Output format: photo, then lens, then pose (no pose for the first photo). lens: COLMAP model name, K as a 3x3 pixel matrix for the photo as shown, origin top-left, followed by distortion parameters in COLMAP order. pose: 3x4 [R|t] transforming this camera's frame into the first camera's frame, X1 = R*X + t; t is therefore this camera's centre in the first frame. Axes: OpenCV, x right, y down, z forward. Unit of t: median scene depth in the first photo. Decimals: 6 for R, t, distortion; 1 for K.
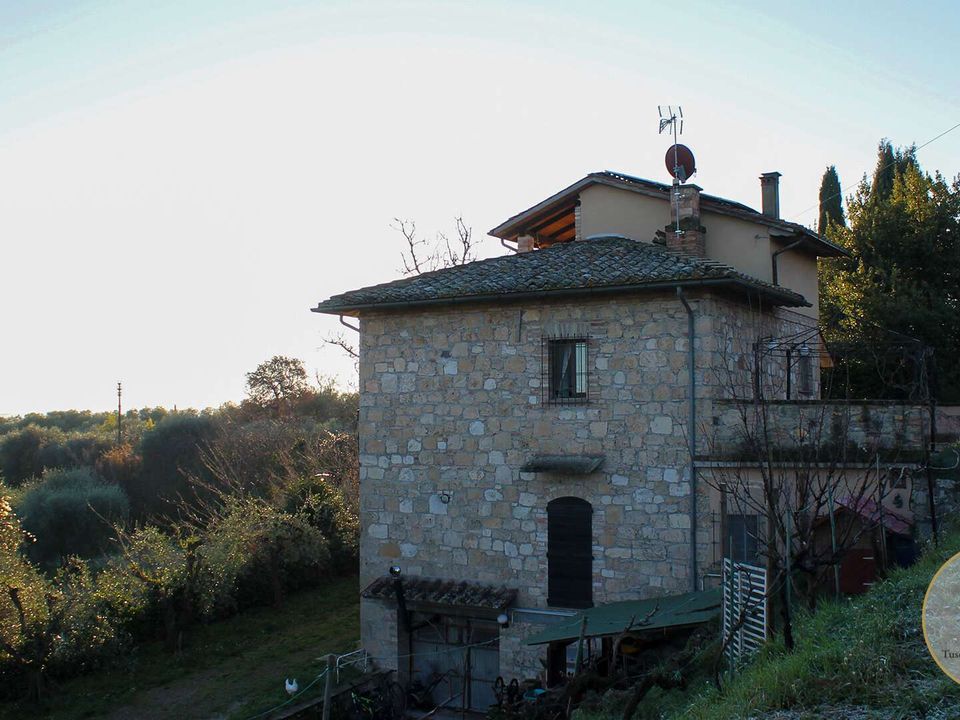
lens RADIAL K [[1045.7, 0, 480.0], [0, 1045.7, 360.0], [0, 0, 1]] dist [-0.132067, 0.051510]
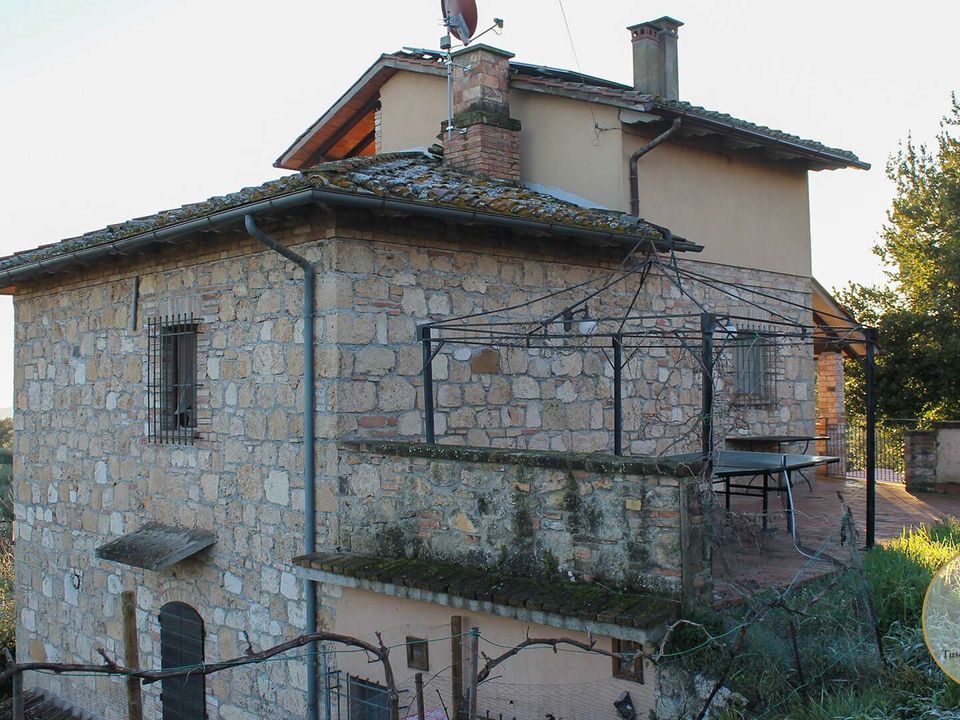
lens RADIAL K [[1045.7, 0, 480.0], [0, 1045.7, 360.0], [0, 0, 1]] dist [-0.132067, 0.051510]
pose [[0.972674, -0.016752, -0.231572, 0.384068], [0.022416, 0.999510, 0.021849, -0.009635], [0.231092, -0.026443, 0.972572, 0.508034]]
